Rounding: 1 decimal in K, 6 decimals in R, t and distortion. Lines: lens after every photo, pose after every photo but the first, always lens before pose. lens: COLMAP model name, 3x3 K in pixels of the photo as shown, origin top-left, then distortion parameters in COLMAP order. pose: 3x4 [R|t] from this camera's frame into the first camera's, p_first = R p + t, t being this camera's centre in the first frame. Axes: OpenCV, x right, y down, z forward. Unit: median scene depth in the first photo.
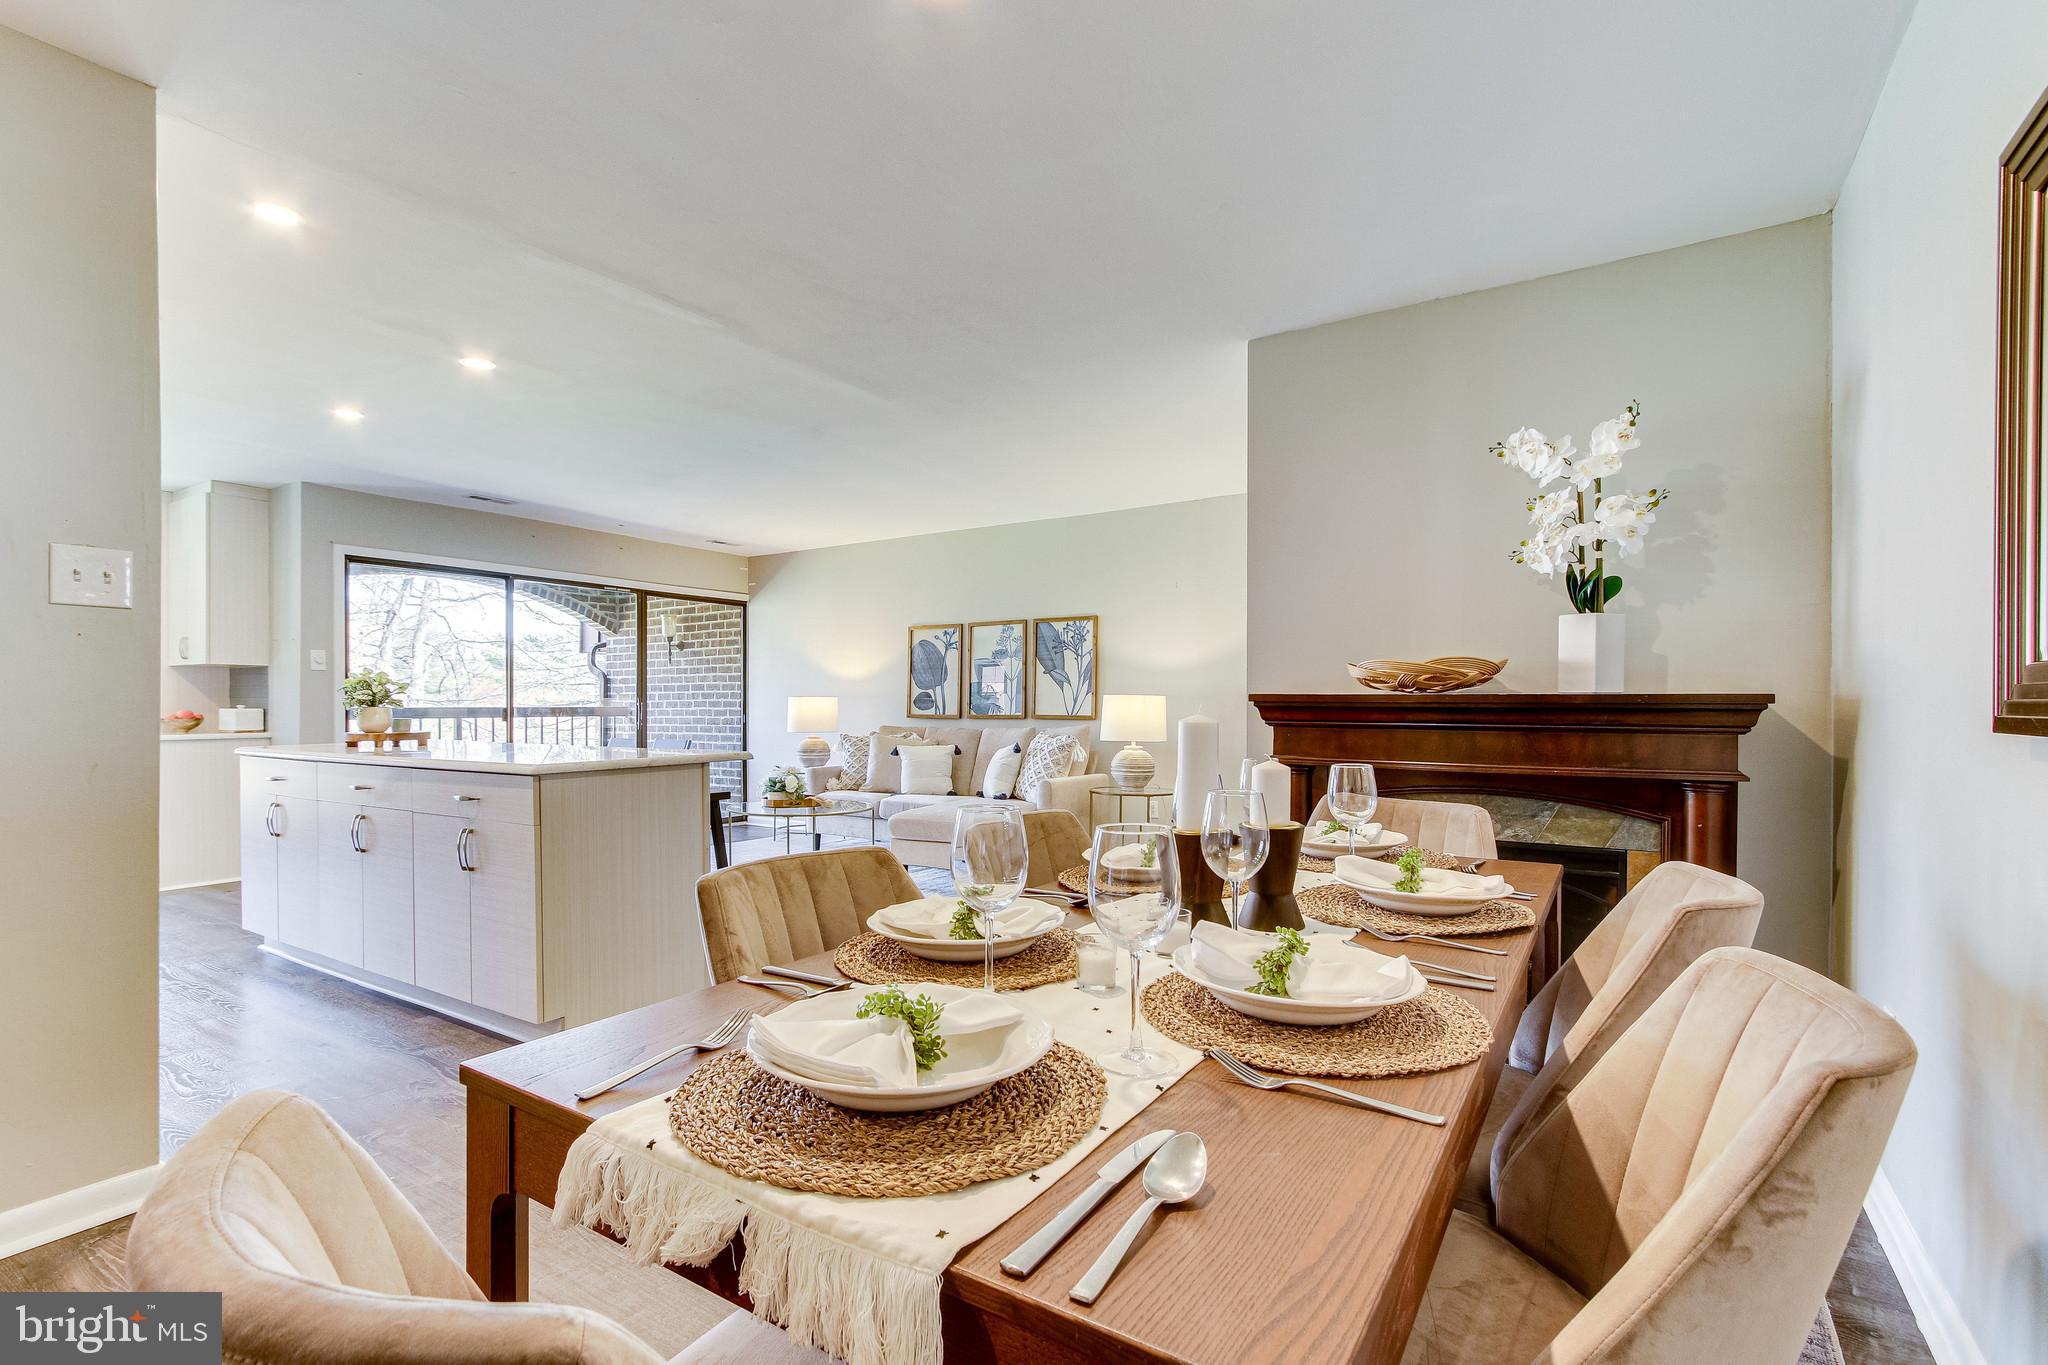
lens RADIAL K [[951.6, 0, 1007.5], [0, 951.6, 704.9], [0, 0, 1]] dist [0.002086, 0.000929]
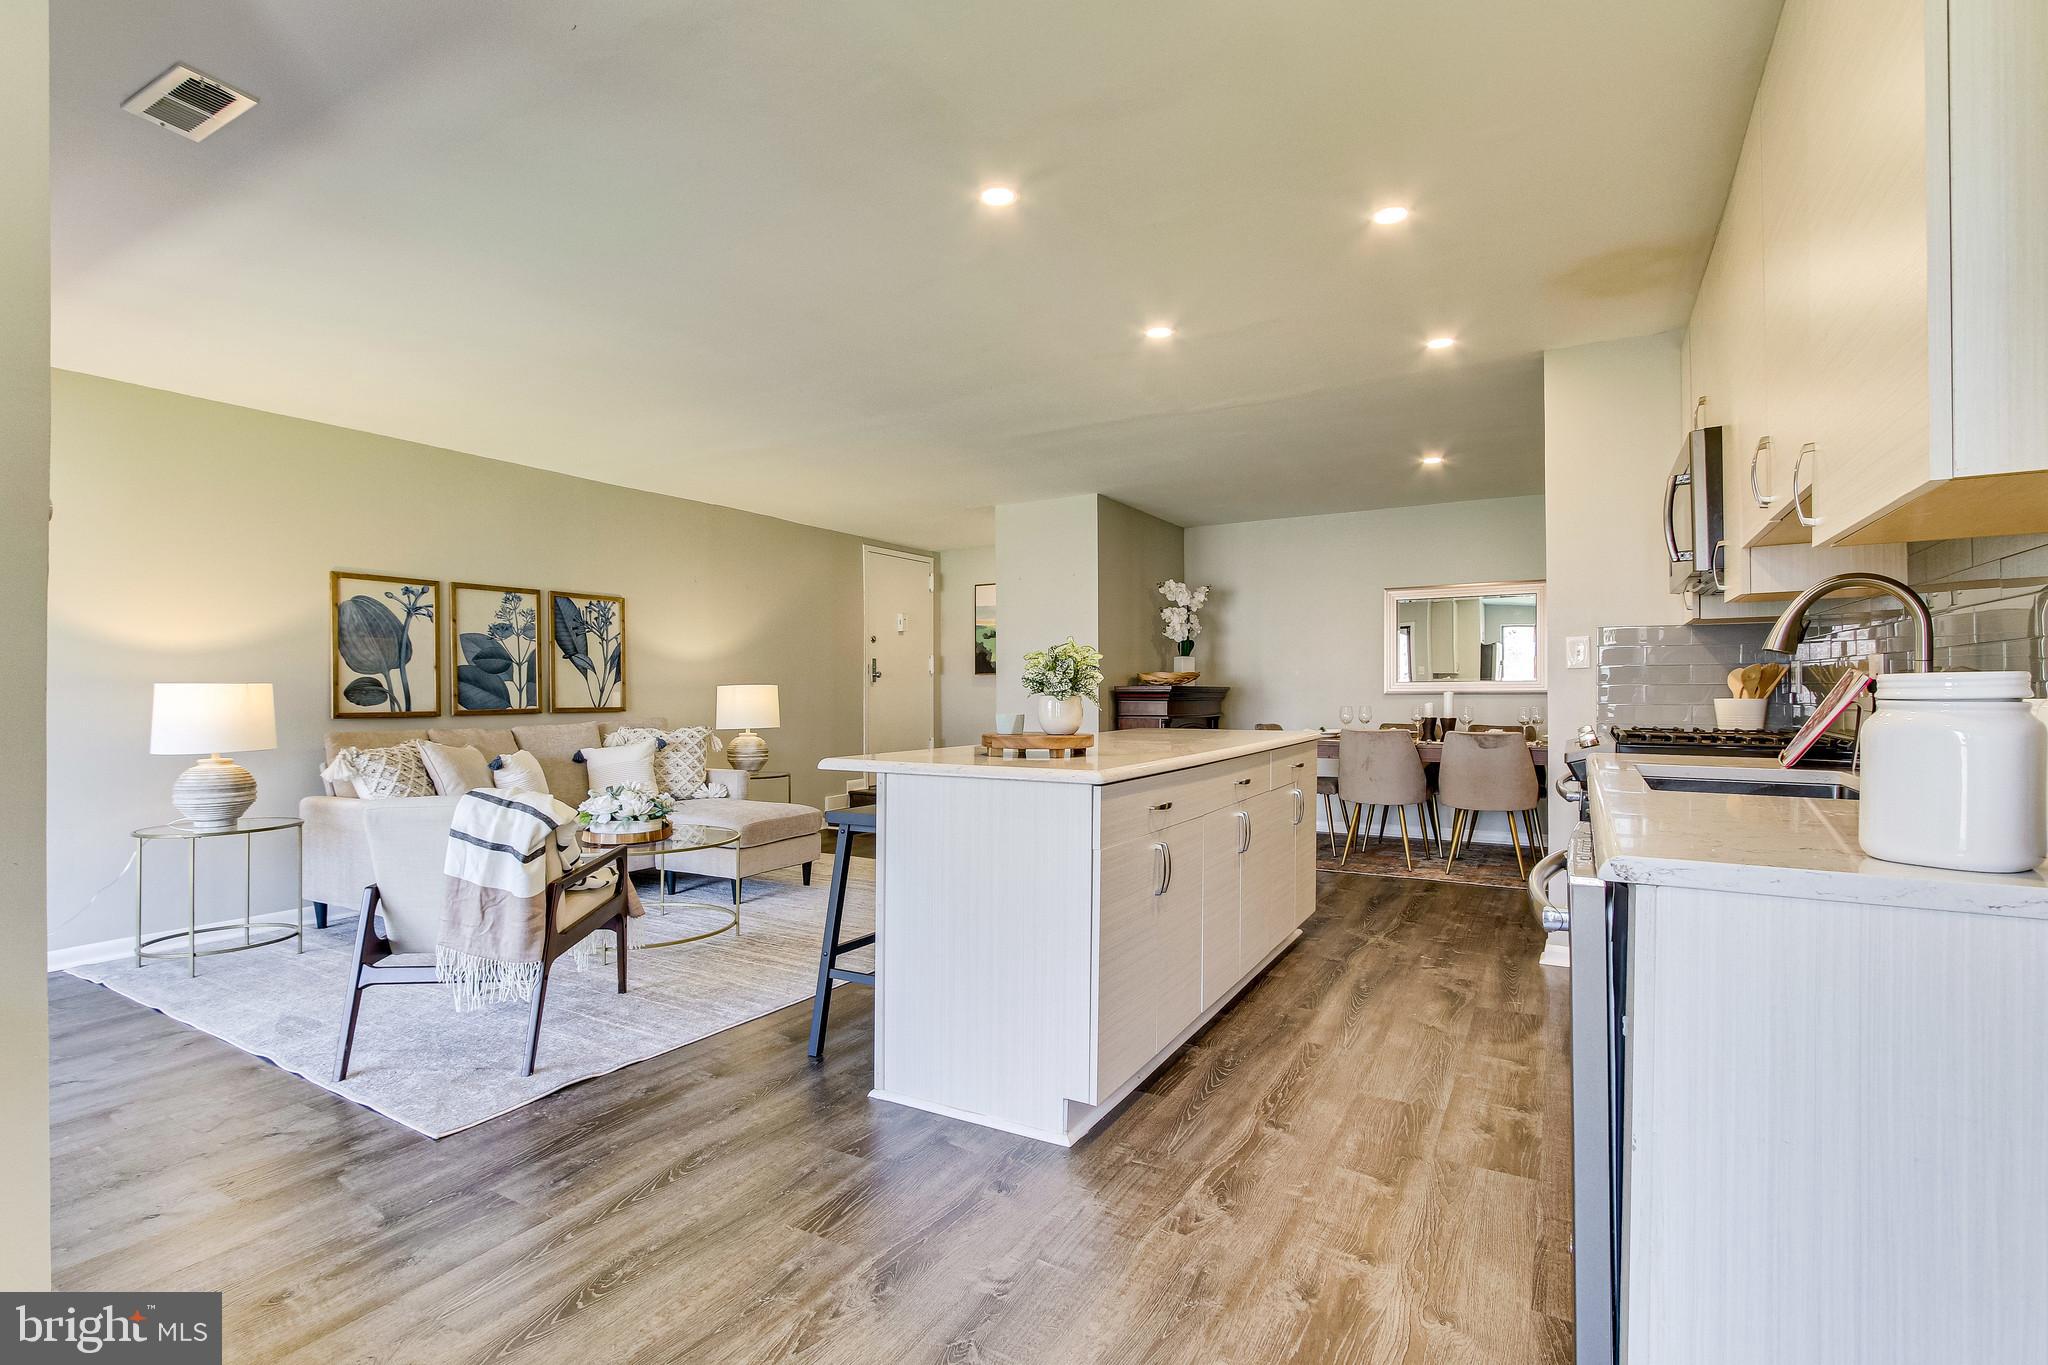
lens RADIAL K [[984.2, 0, 1004.4], [0, 984.2, 676.3], [0, 0, 1]] dist [-0.003683, 0.000031]
pose [[-0.053567, 0.015259, 0.998448, -0.843337], [0.007288, 0.999863, -0.014890, -0.001420], [-0.998538, 0.006479, -0.053671, 0.662203]]
